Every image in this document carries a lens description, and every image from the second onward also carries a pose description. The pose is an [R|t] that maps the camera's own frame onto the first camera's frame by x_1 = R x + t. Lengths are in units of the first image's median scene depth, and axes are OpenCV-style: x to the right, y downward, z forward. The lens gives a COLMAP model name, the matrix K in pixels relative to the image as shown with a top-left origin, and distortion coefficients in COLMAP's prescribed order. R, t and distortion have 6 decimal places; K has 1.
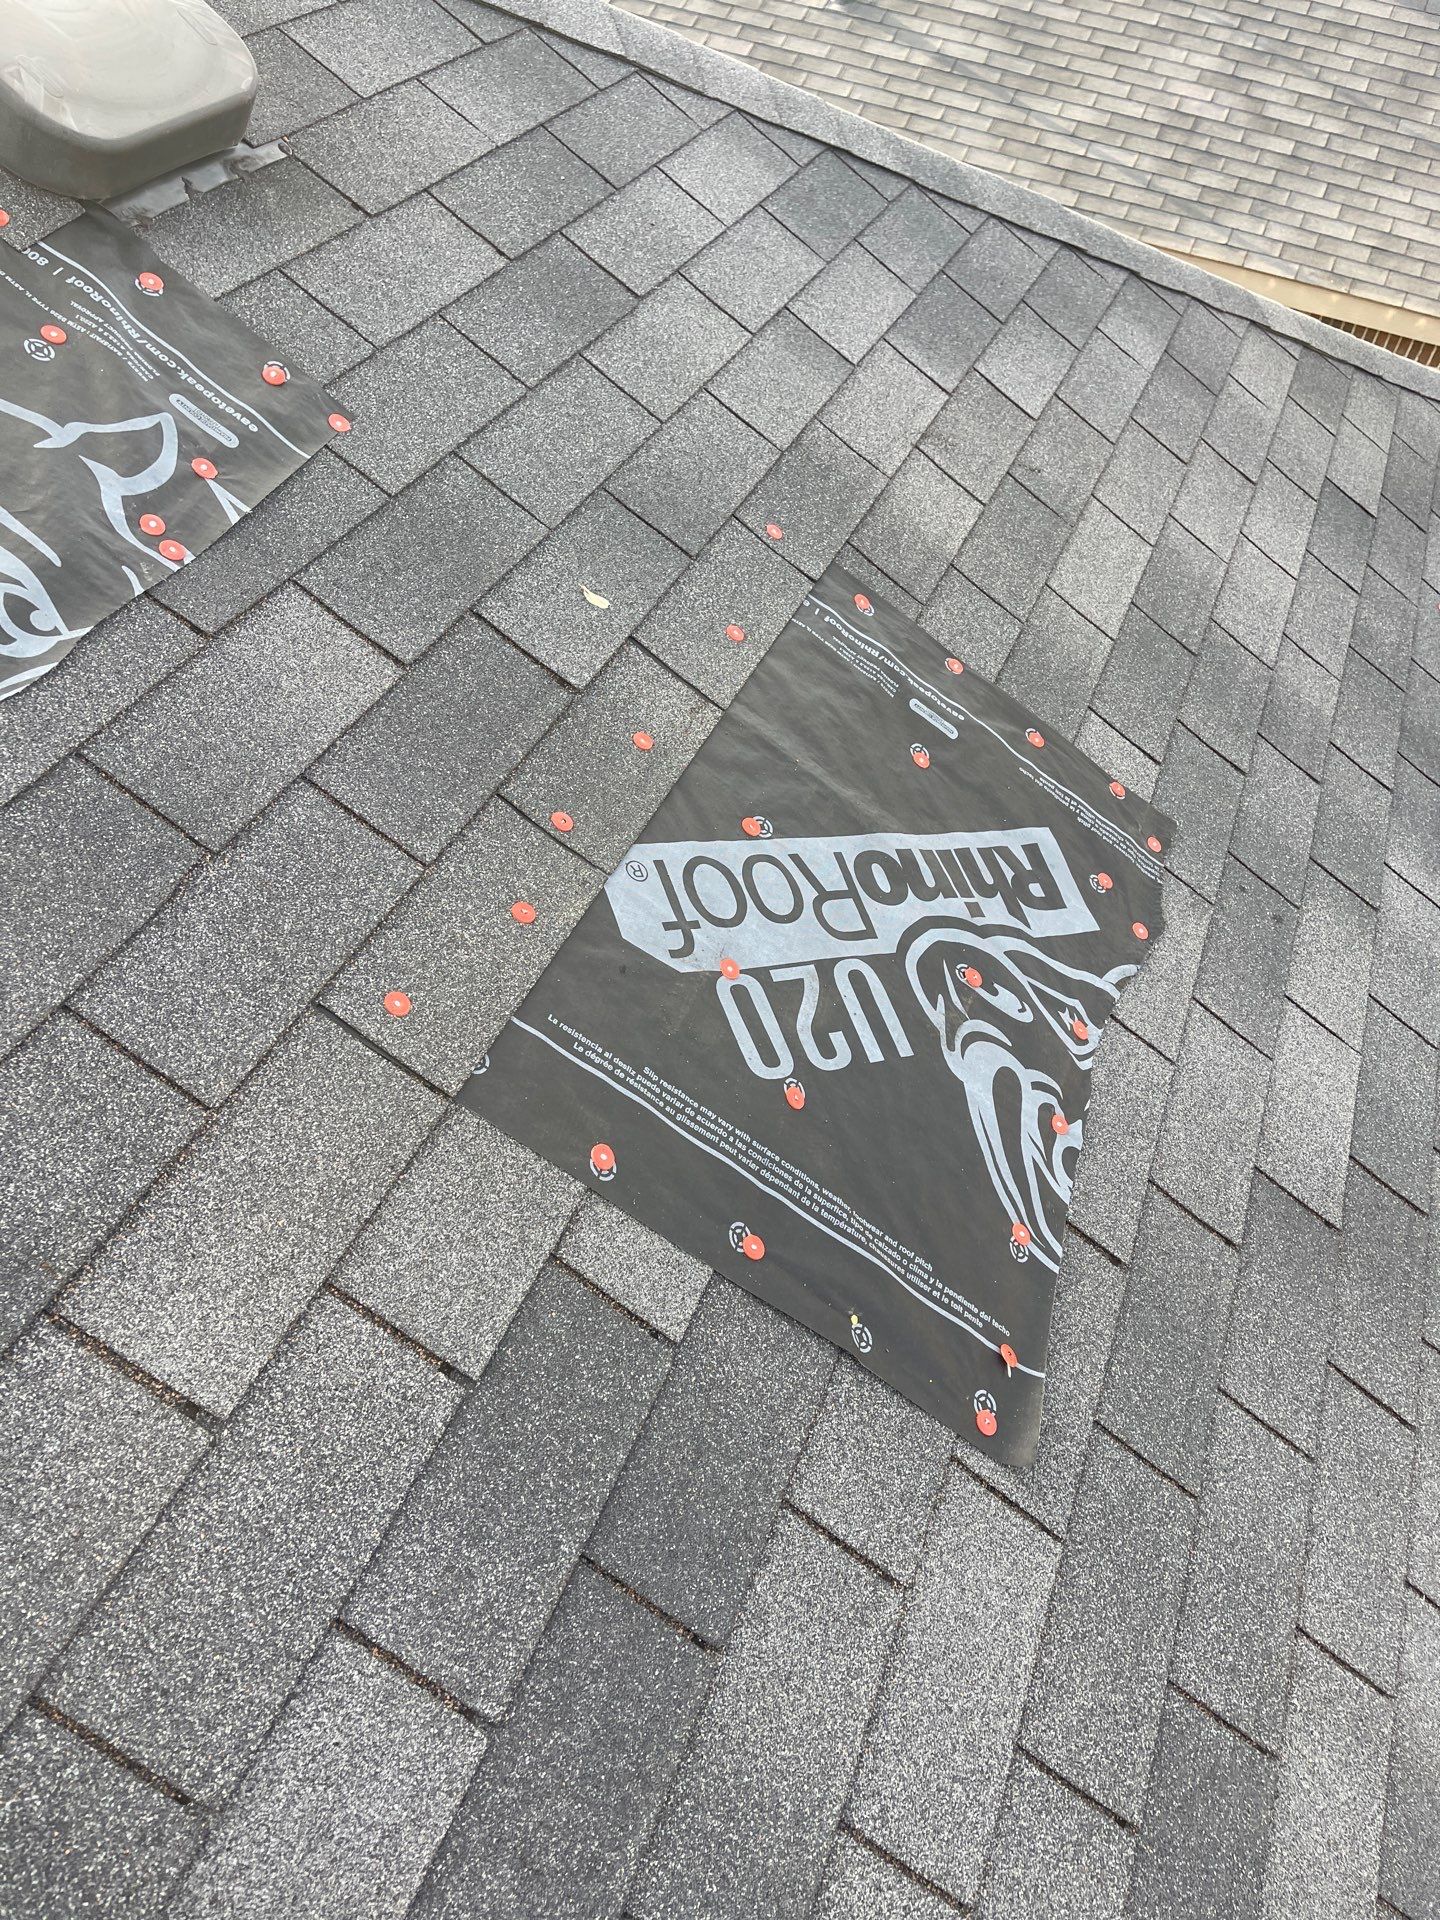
lens RADIAL K [[1504.9, 0, 746.1], [0, 1504.9, 962.5], [0, 0, 1]] dist [0.065412, -0.098876]
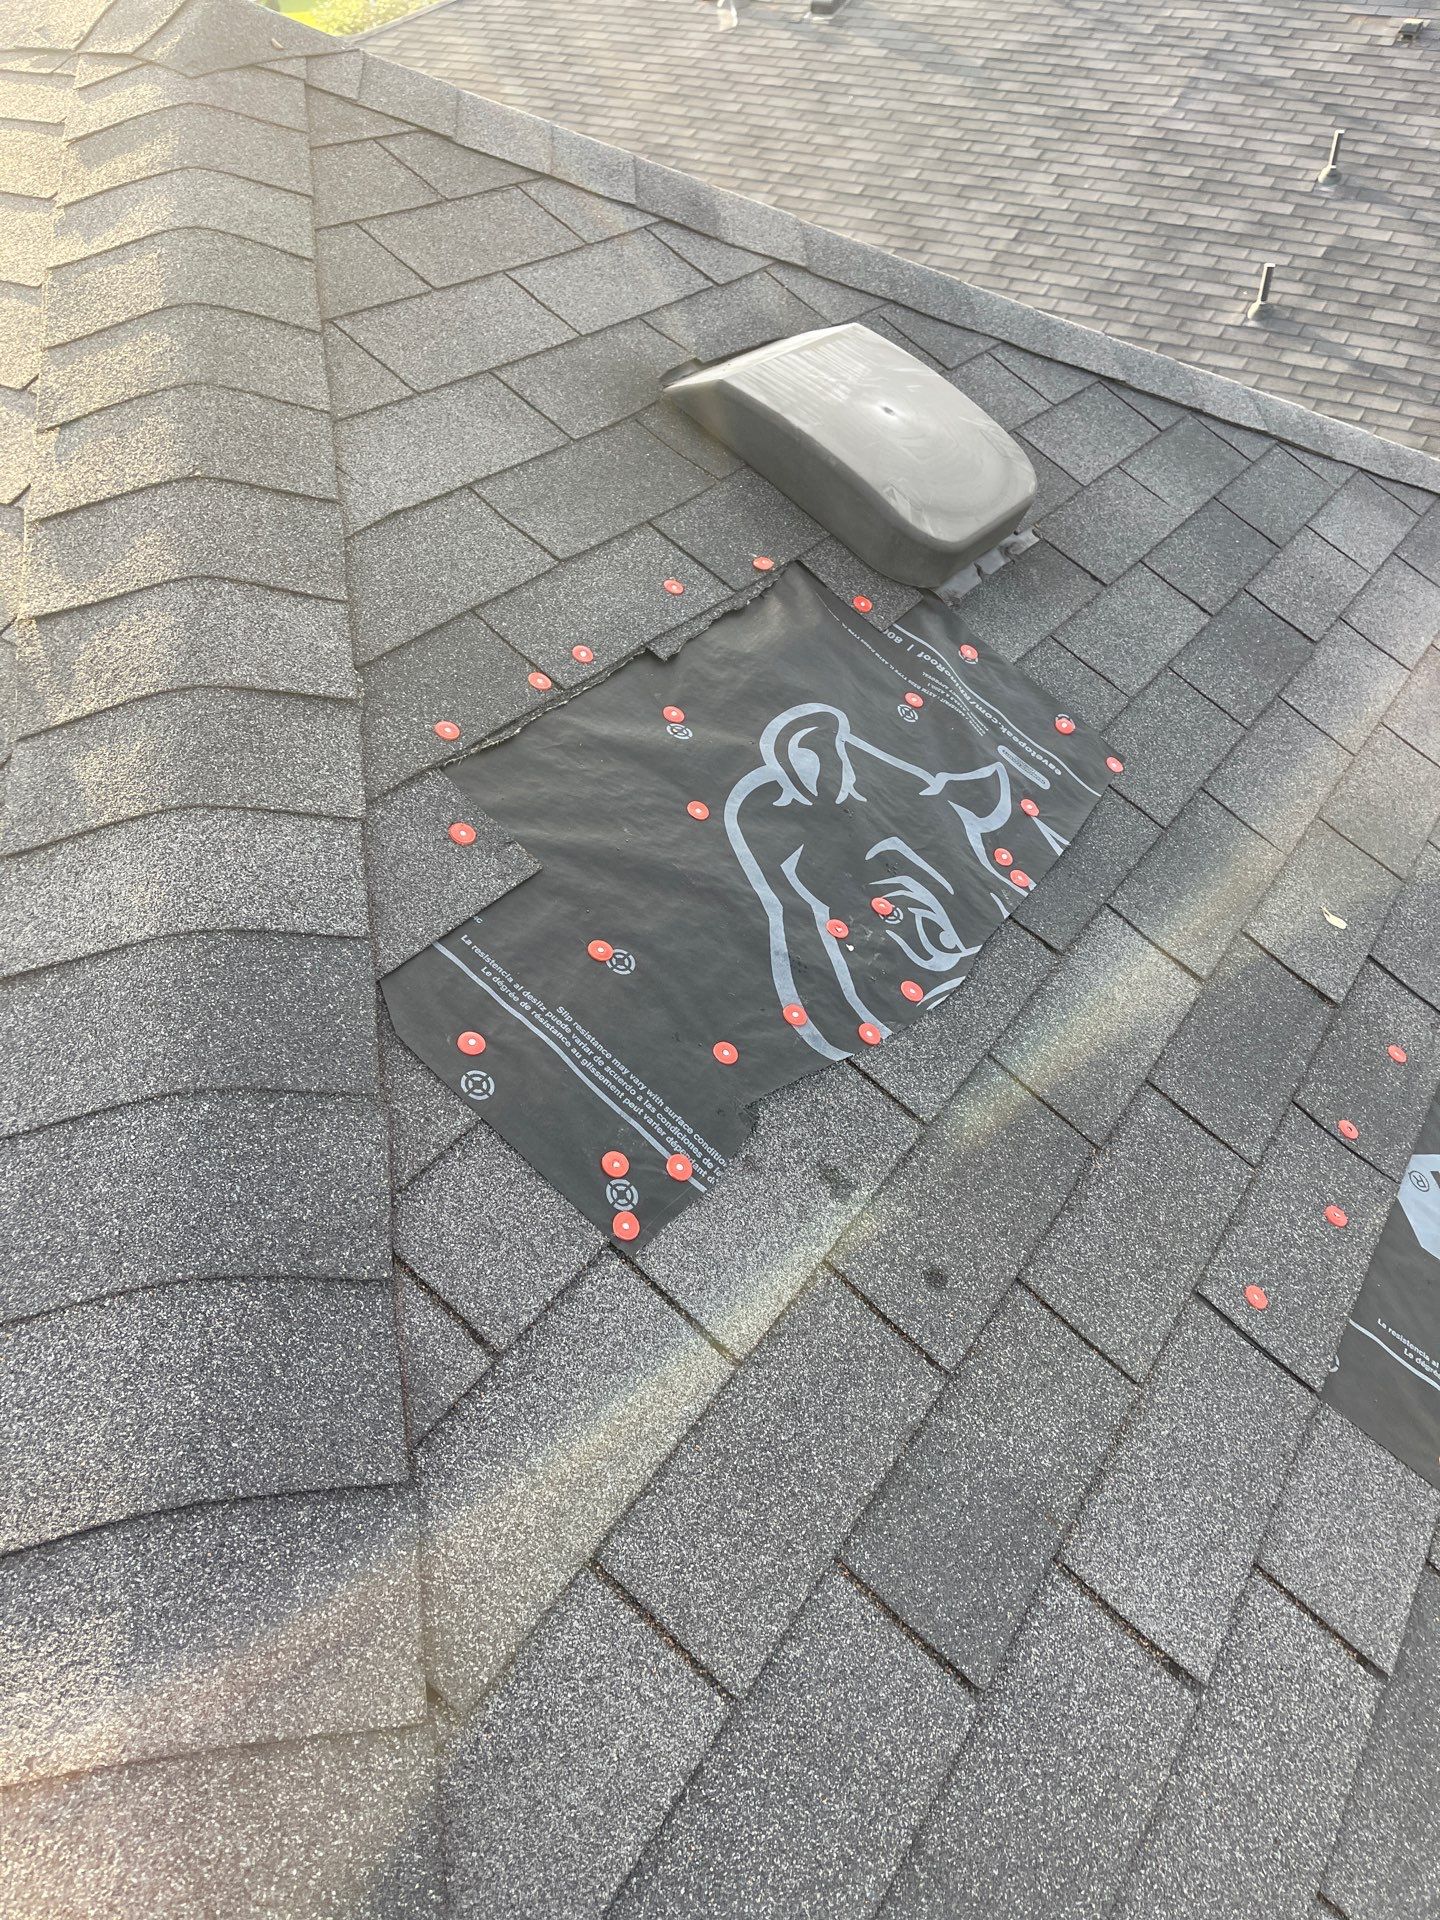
lens RADIAL K [[1547.2, 0, 724.0], [0, 1547.2, 930.5], [0, 0, 1]] dist [0.065886, -0.113523]
pose [[0.977075, 0.037487, -0.209571, -0.276985], [-0.075379, 0.981523, -0.175869, -0.004006], [0.199106, 0.187635, 0.961847, -0.148192]]
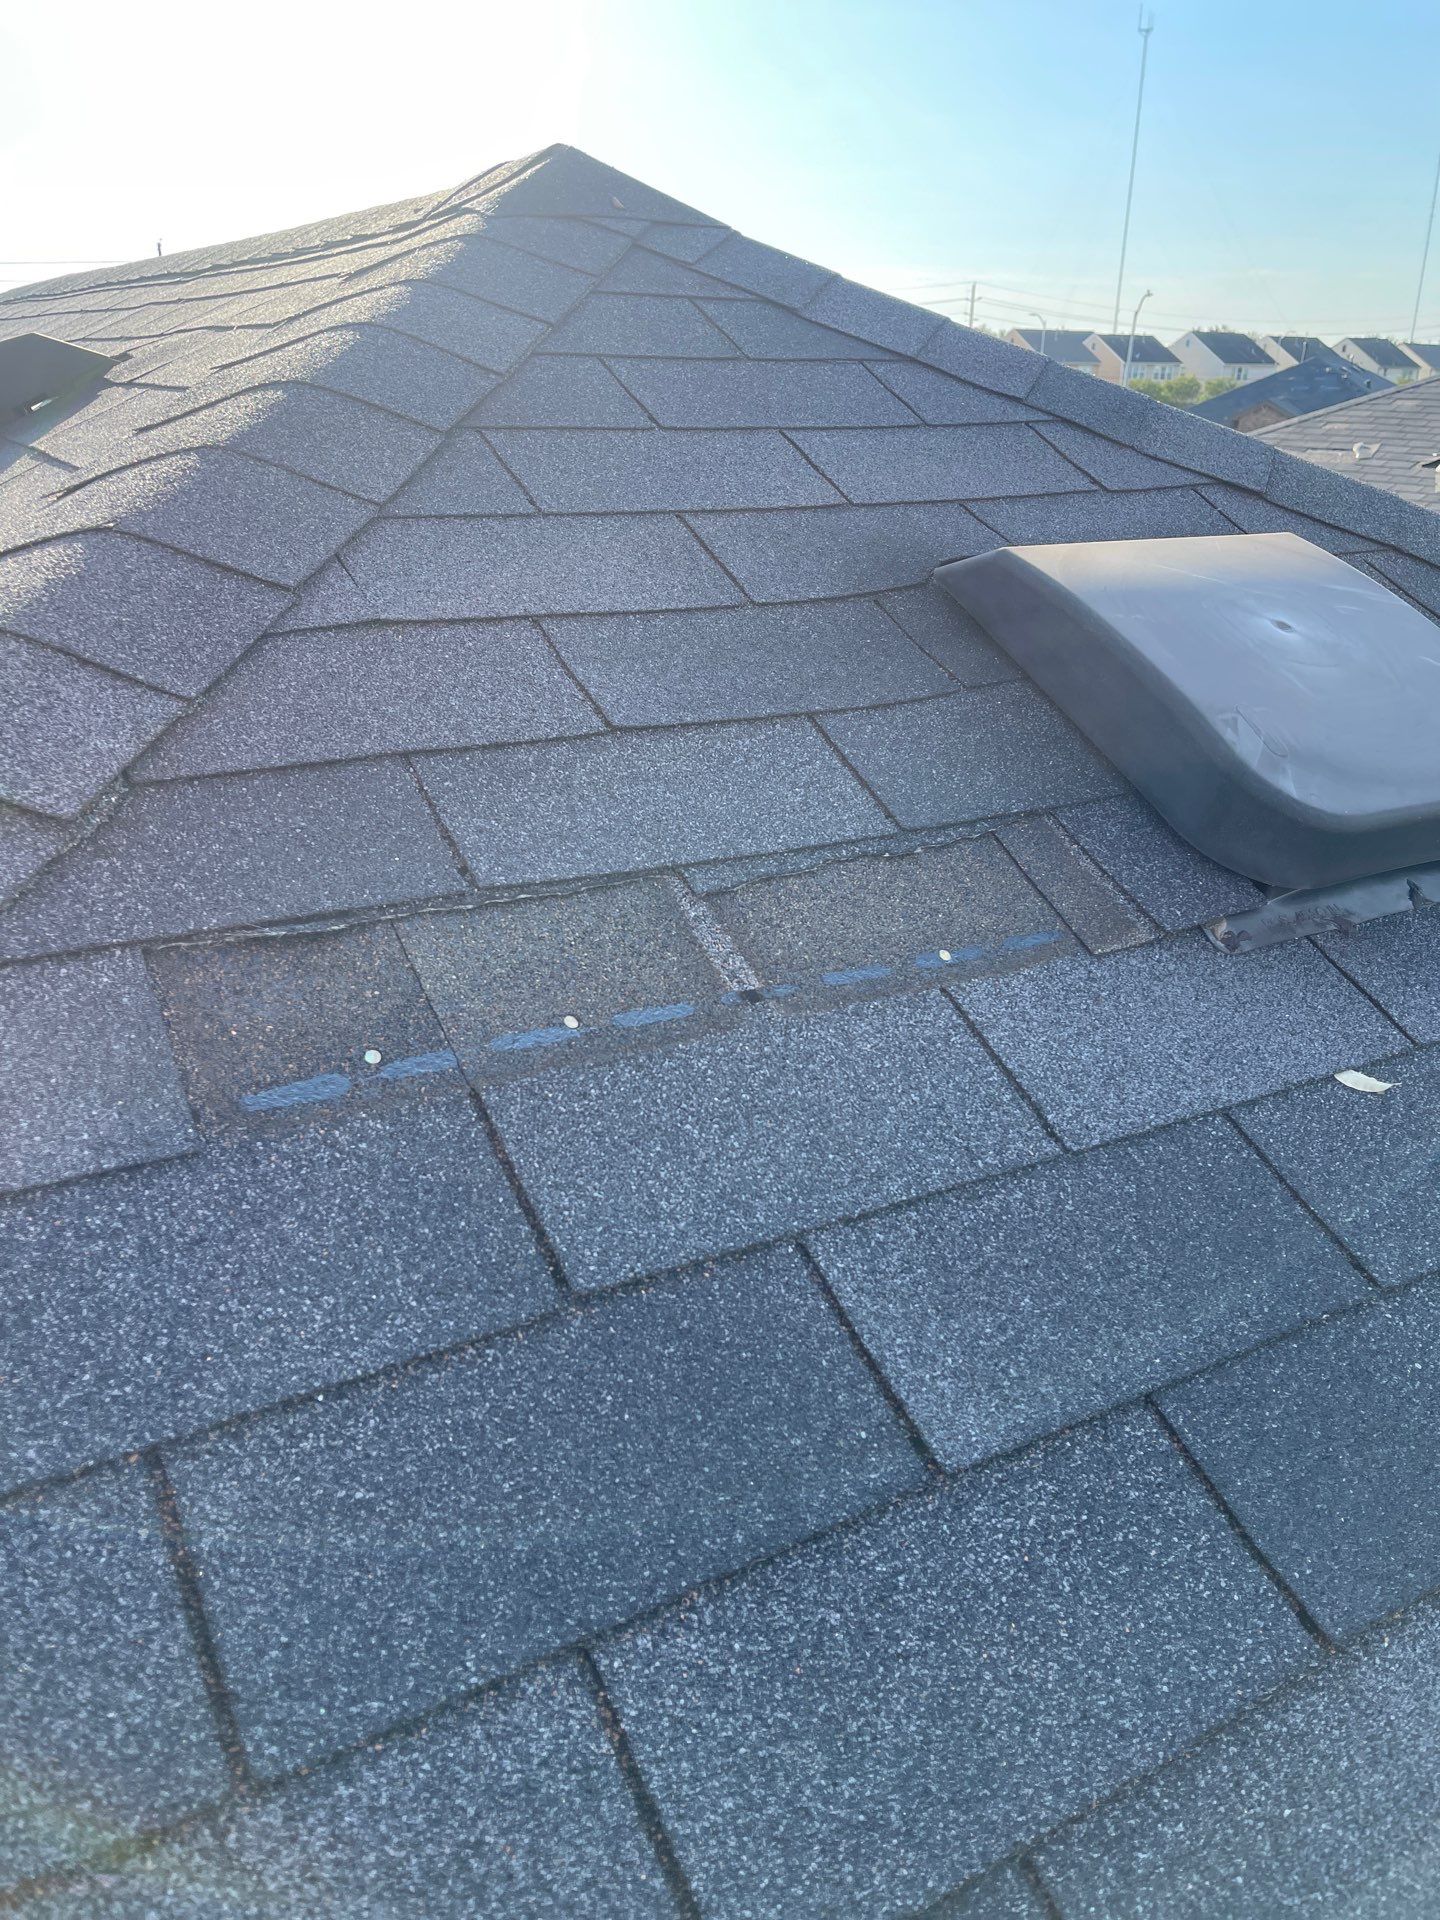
lens RADIAL K [[1450.3, 0, 720.0], [0, 1450.3, 960.0], [0, 0, 1]] dist [0.064523, -0.088261]
pose [[0.786918, 0.131407, -0.602903, -0.194566], [-0.381442, 0.871611, -0.307890, -0.144588], [0.485038, 0.472256, 0.736011, 0.341309]]
